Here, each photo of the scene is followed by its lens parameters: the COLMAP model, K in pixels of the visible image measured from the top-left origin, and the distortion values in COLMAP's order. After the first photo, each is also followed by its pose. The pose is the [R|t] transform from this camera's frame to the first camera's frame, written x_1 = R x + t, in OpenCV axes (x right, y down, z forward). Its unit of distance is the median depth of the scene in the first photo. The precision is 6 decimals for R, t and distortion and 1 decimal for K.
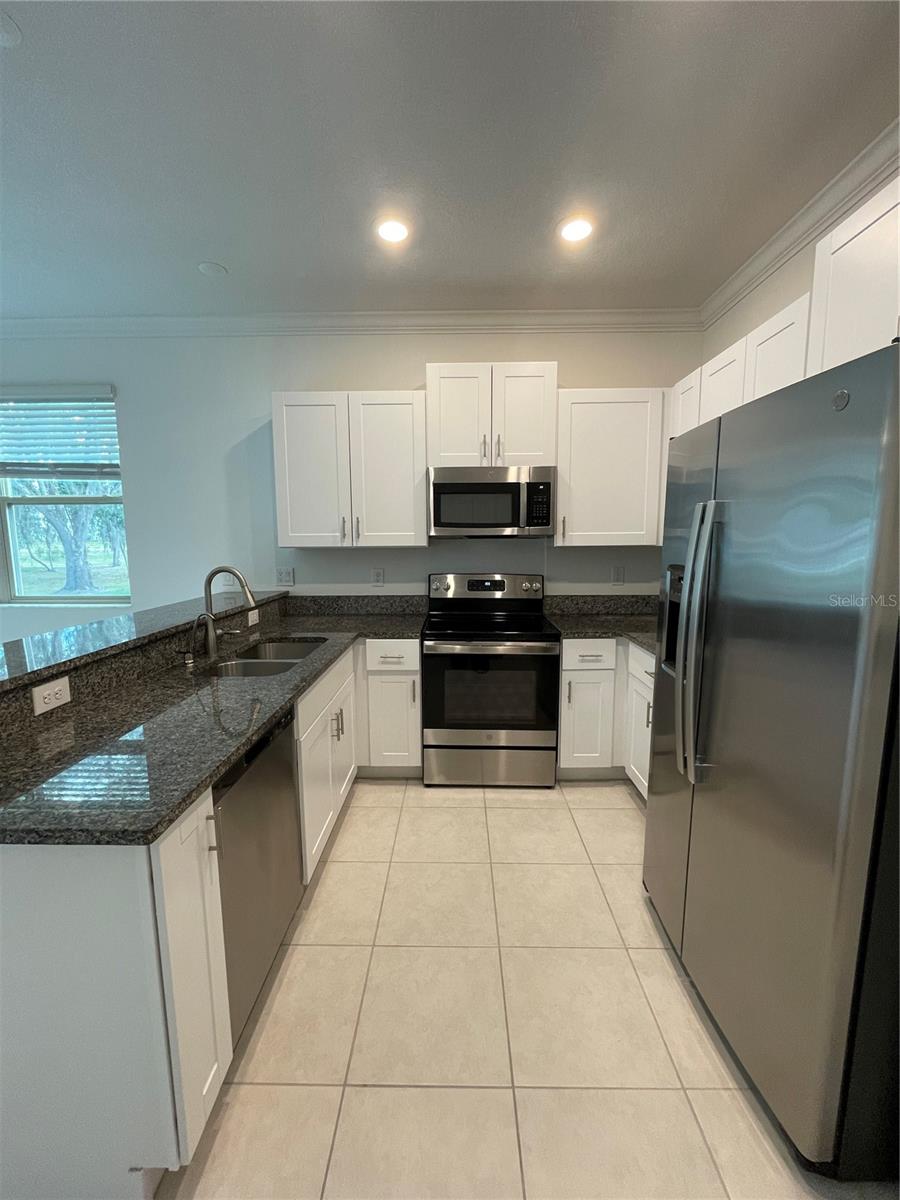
lens RADIAL K [[487.8, 0, 449.8], [0, 487.8, 596.0], [0, 0, 1]] dist [-0.001769, -0.000270]
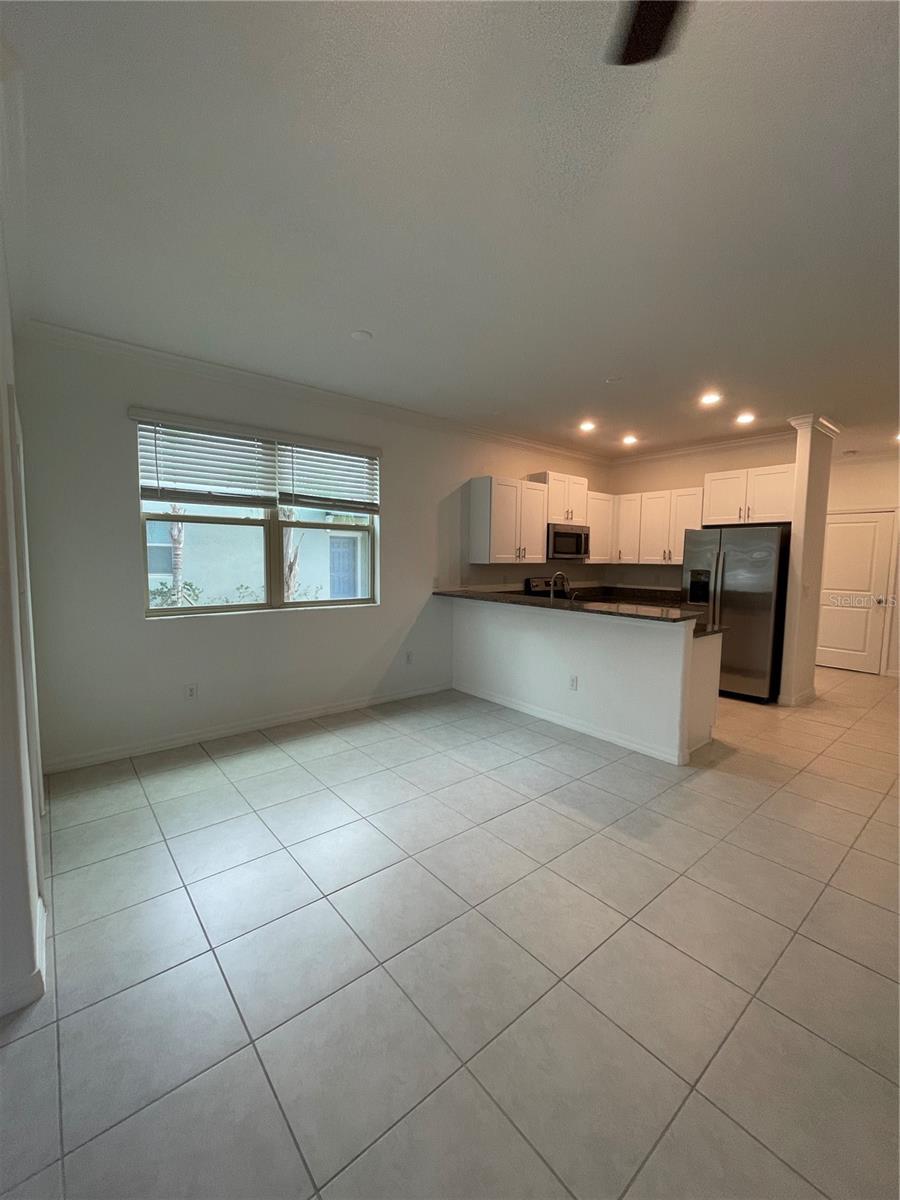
lens RADIAL K [[487.8, 0, 449.8], [0, 487.8, 596.0], [0, 0, 1]] dist [-0.001769, -0.000270]
pose [[0.759222, -0.037299, 0.649762, -1.594565], [0.068208, 0.997419, -0.022442, 0.046556], [-0.647248, 0.061358, 0.759806, -0.215336]]
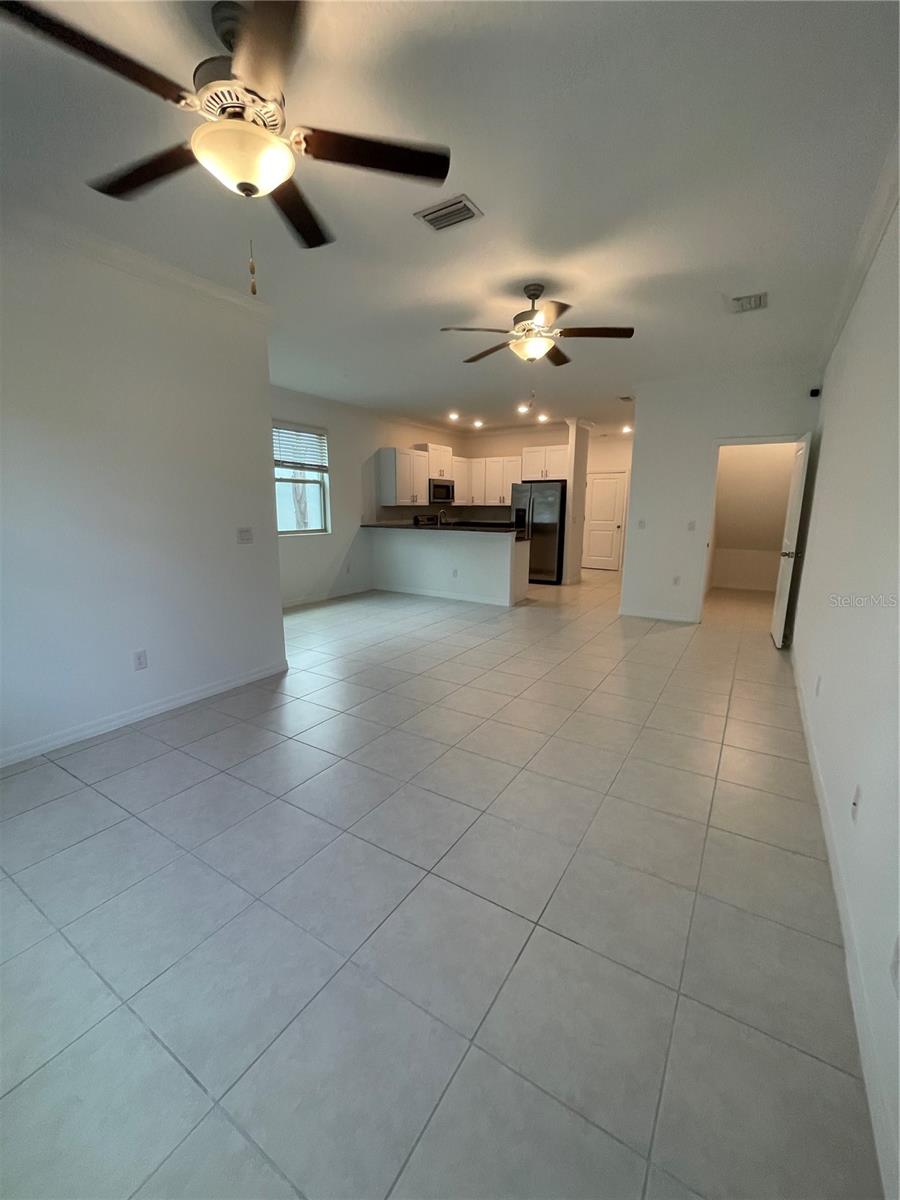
lens RADIAL K [[487.8, 0, 449.8], [0, 487.8, 596.0], [0, 0, 1]] dist [-0.001769, -0.000270]
pose [[0.520890, -0.148951, 0.840528, -2.524668], [0.103924, 0.988400, 0.110752, 0.126459], [-0.847274, 0.029661, 0.530327, -0.648066]]
